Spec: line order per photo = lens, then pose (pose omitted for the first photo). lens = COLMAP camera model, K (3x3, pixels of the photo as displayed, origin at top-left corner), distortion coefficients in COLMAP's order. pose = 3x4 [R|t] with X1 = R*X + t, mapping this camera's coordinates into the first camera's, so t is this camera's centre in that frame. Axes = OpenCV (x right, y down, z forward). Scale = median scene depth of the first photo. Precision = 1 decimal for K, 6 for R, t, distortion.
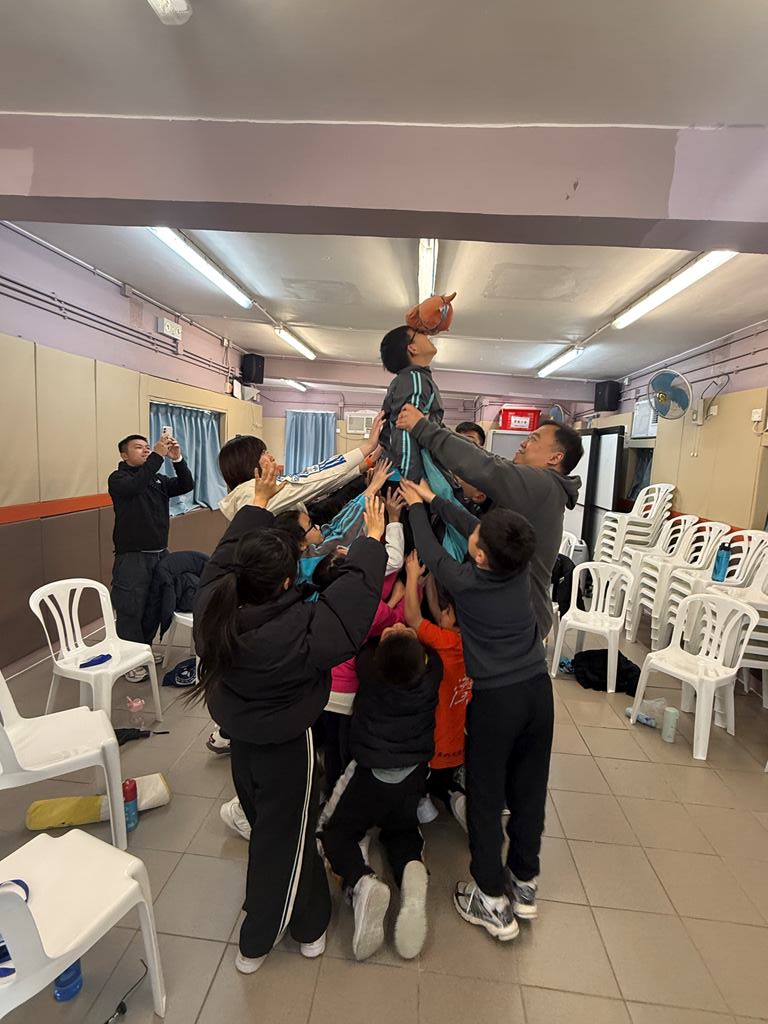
lens RADIAL K [[482.7, 0, 388.9], [0, 482.7, 497.2], [0, 0, 1]] dist [-0.000437, -0.000162]
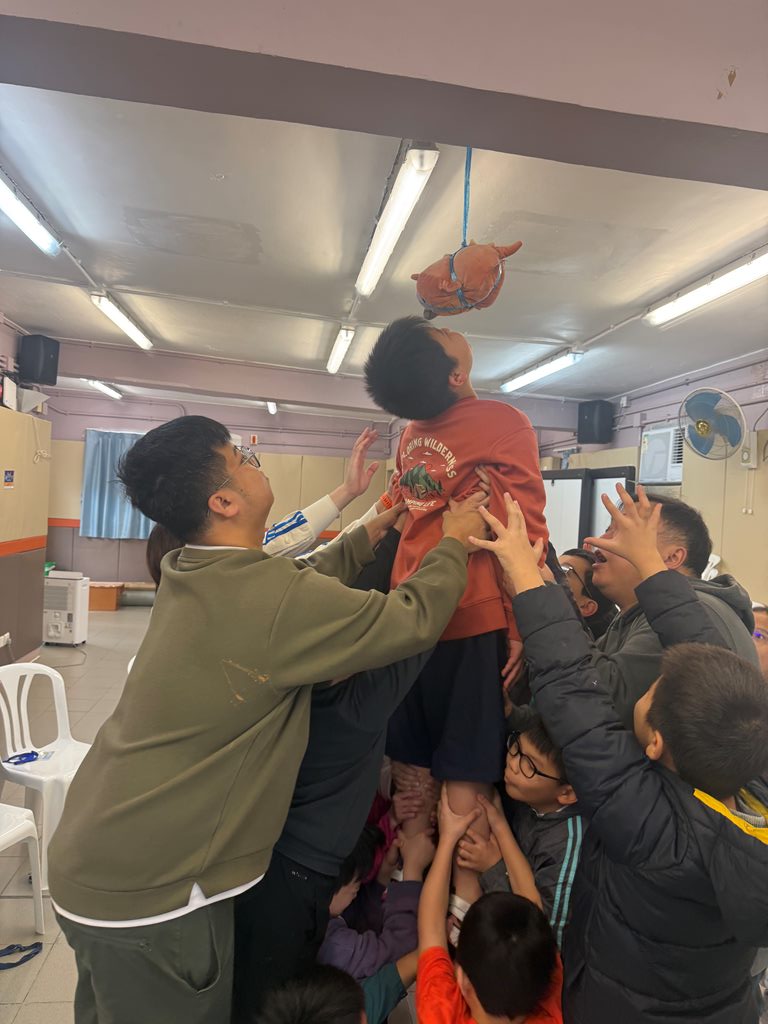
lens RADIAL K [[718.7, 0, 384.0], [0, 718.7, 512.0], [0, 0, 1]] dist [0.054968, -0.064504]
pose [[0.979131, 0.000886, 0.203228, -0.063821], [0.013166, 0.997614, -0.067778, -0.018891], [-0.202803, 0.069039, 0.976783, 0.078306]]
